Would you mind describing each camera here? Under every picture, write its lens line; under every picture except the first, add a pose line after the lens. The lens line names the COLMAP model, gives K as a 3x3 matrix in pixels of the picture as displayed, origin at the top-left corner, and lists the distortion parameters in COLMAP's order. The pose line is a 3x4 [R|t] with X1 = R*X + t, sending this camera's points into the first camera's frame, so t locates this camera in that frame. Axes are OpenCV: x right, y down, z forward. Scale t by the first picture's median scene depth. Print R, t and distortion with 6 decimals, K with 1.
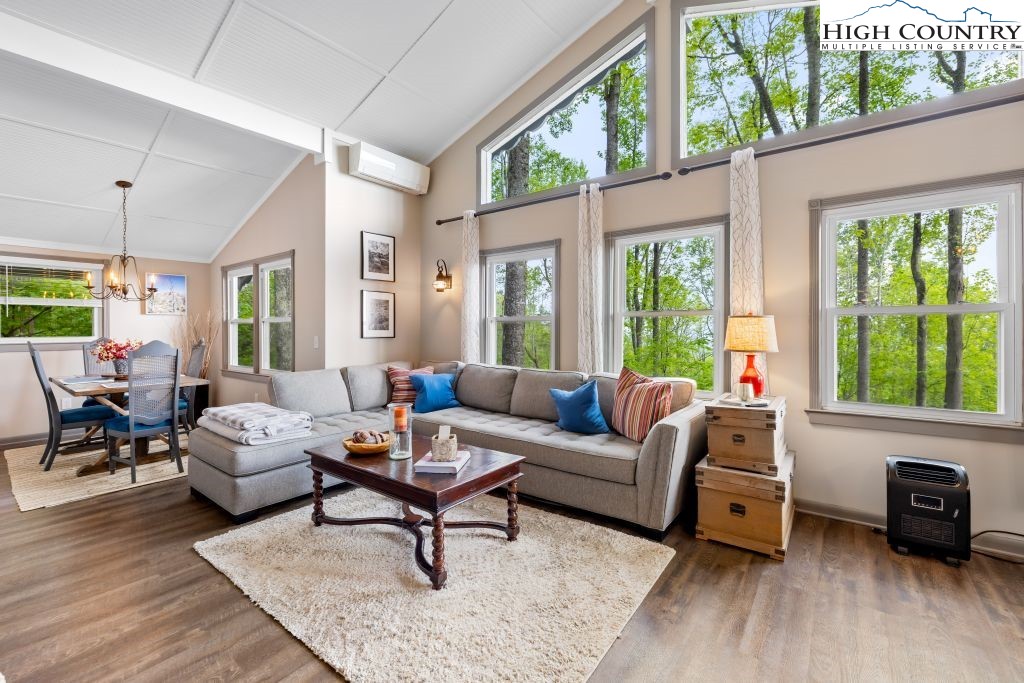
lens RADIAL K [[437.0, 0, 506.6], [0, 437.0, 335.2], [0, 0, 1]] dist [-0.001568, -0.000187]
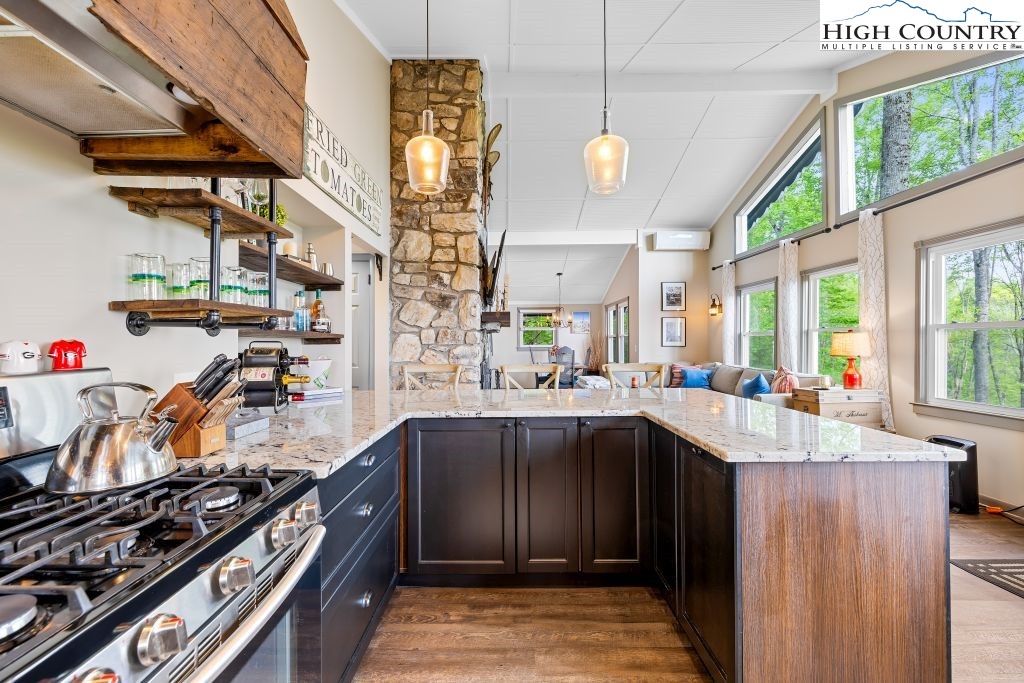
lens RADIAL K [[437.0, 0, 510.2], [0, 437.0, 340.4], [0, 0, 1]] dist [-0.001568, -0.000187]
pose [[0.611871, -0.000493, -0.790957, 0.638429], [-0.011040, 0.999897, -0.009163, 0.006194], [0.790880, 0.014339, 0.611803, -0.480122]]
